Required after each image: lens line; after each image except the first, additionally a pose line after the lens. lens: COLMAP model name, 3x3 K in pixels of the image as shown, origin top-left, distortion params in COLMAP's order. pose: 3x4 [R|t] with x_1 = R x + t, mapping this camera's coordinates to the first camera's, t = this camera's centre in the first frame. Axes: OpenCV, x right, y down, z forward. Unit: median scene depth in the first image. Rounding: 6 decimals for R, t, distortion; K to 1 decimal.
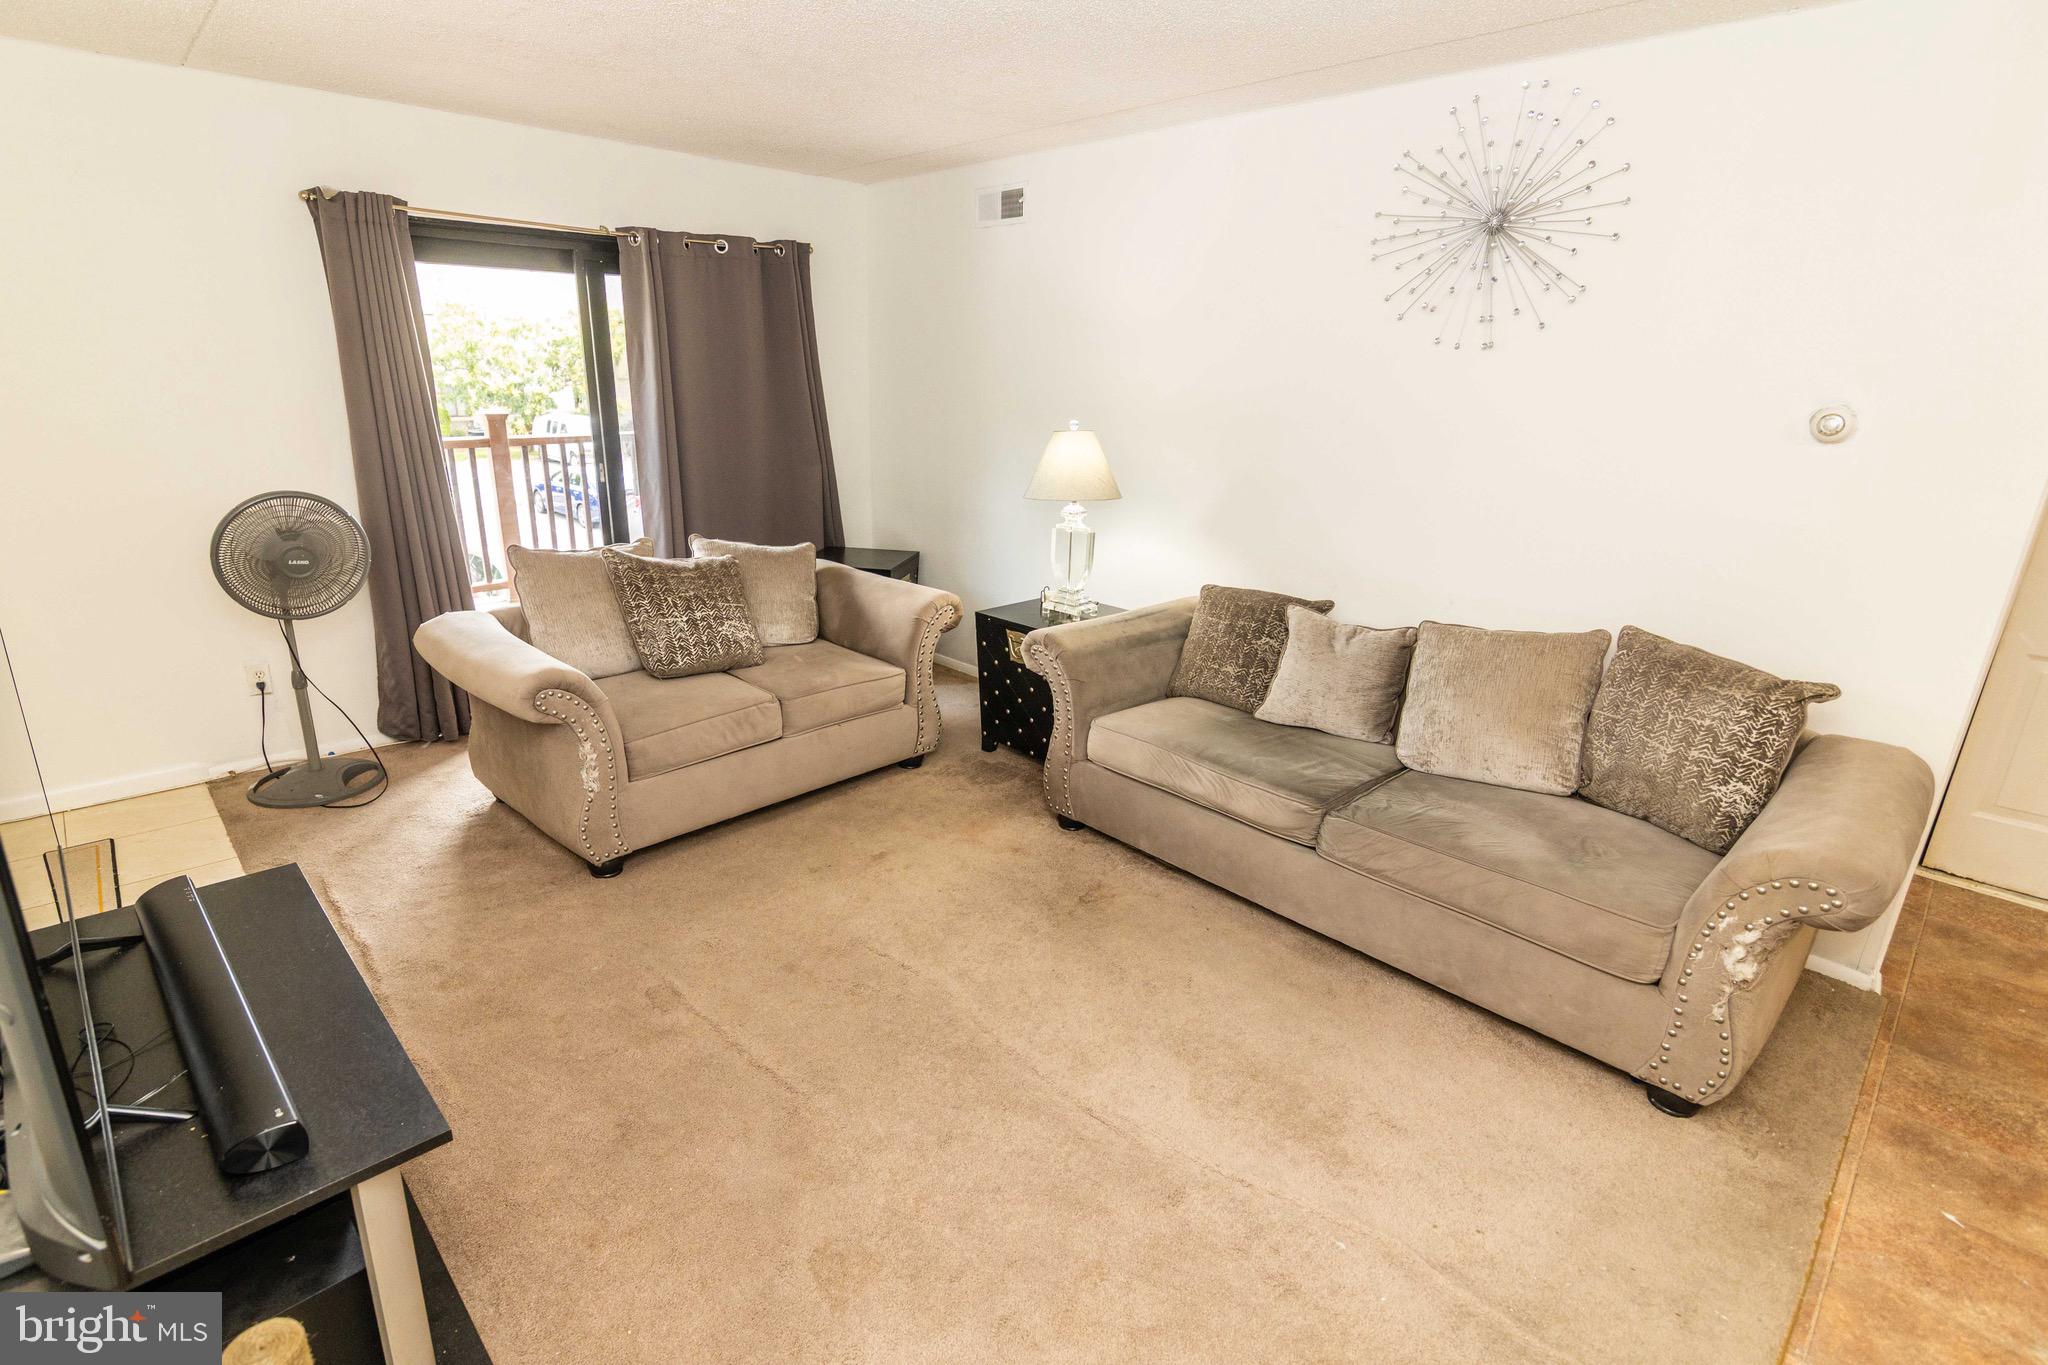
lens RADIAL K [[998.1, 0, 1010.3], [0, 998.1, 647.9], [0, 0, 1]] dist [0.000836, -0.000080]
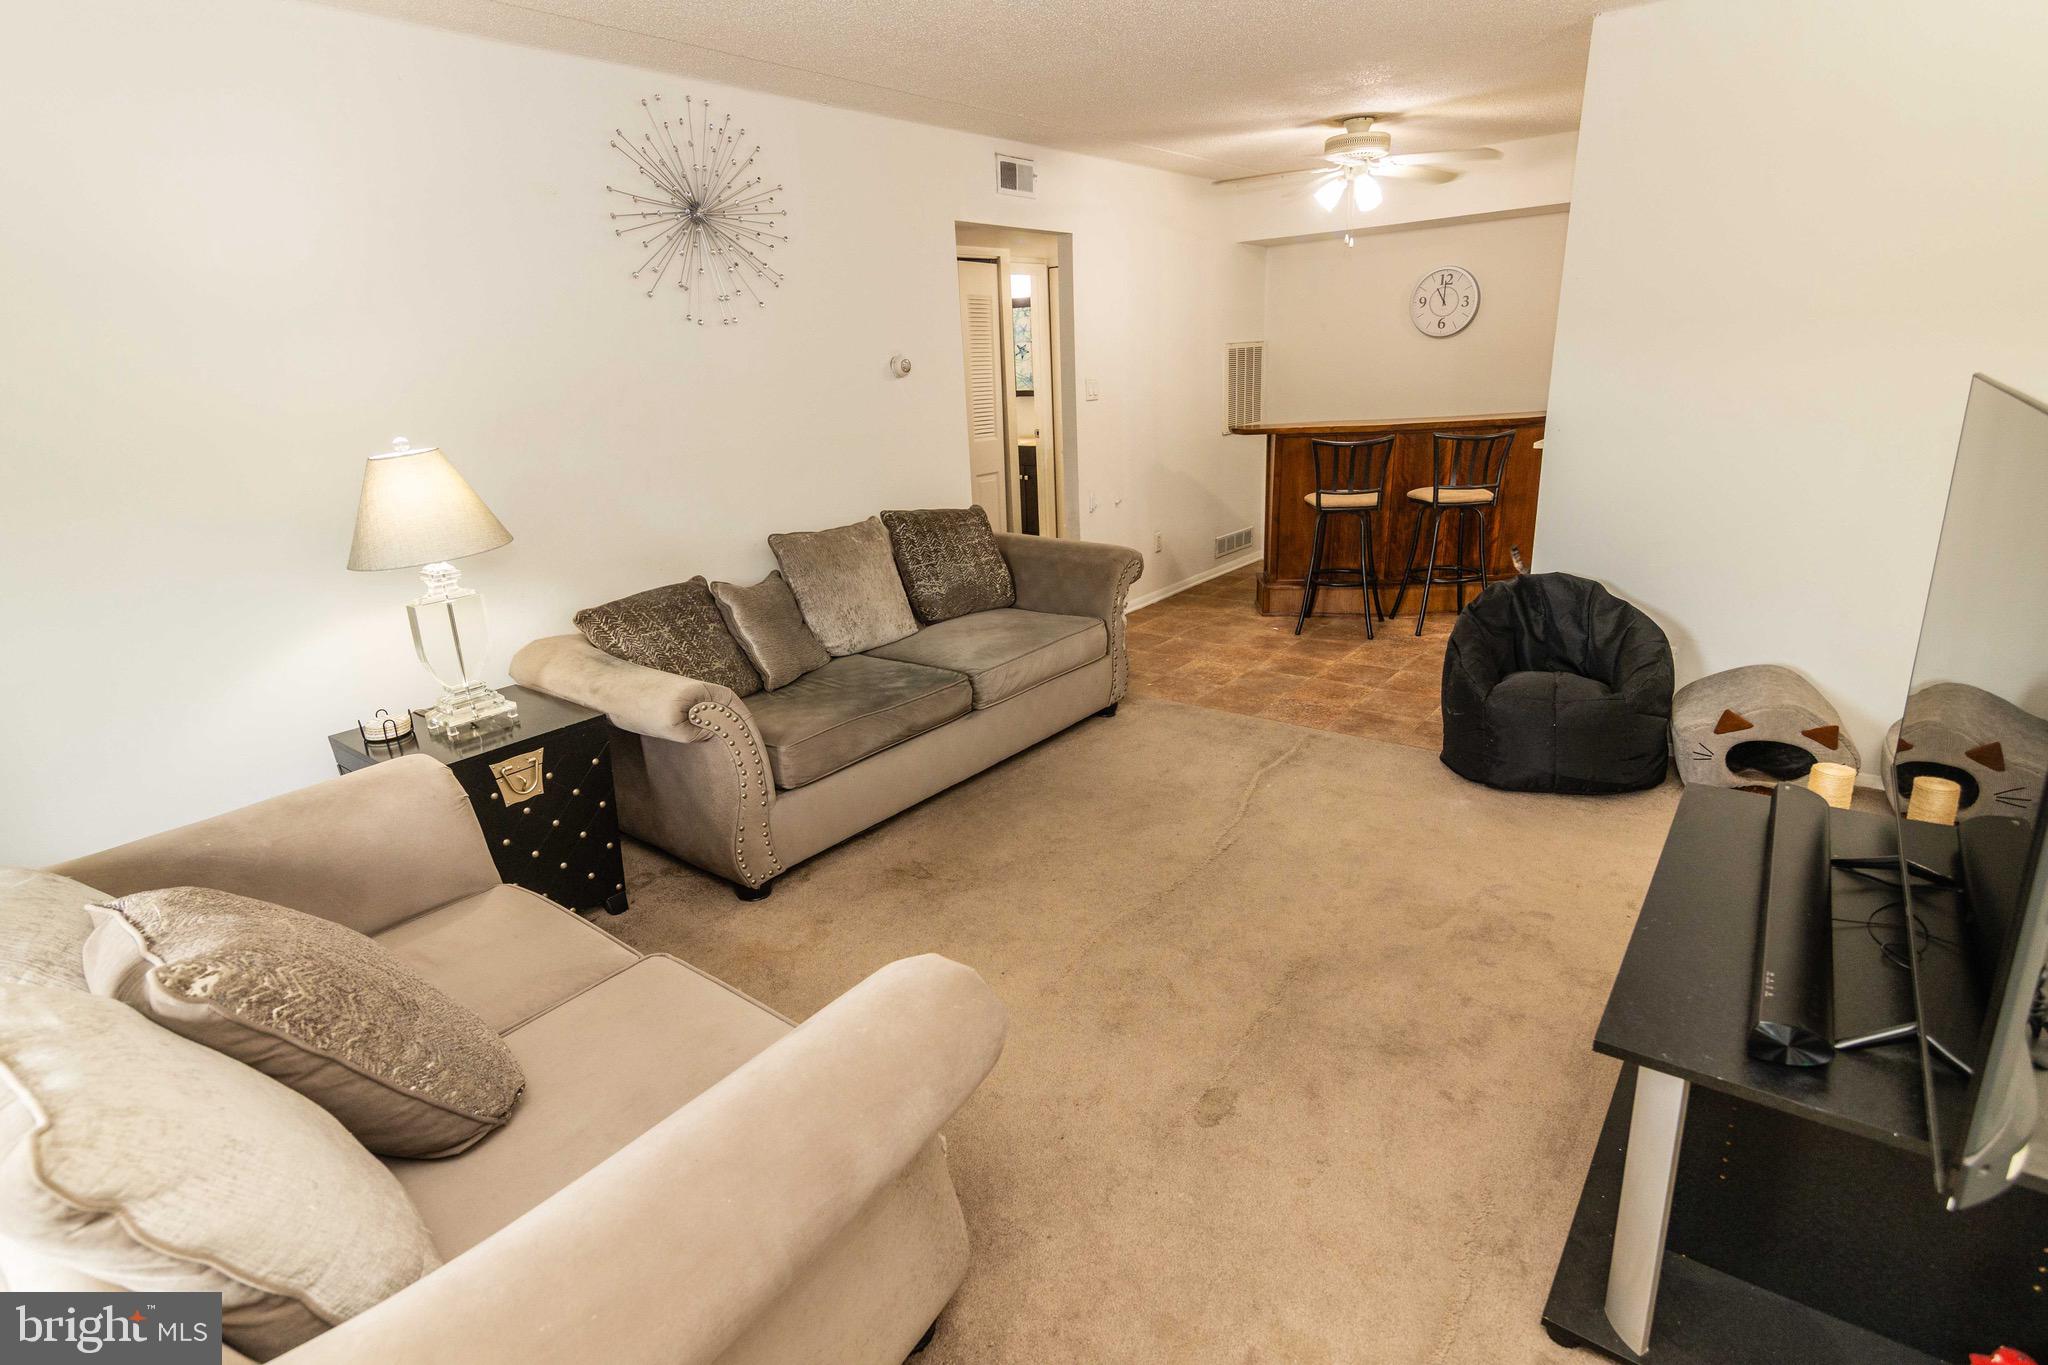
lens RADIAL K [[998.1, 0, 1010.3], [0, 998.1, 647.9], [0, 0, 1]] dist [0.000836, -0.000080]
pose [[-0.118745, -0.296319, 0.947679, -0.756612], [0.316237, 0.893444, 0.318986, -0.222663], [-0.941219, 0.337569, -0.012385, 0.807320]]
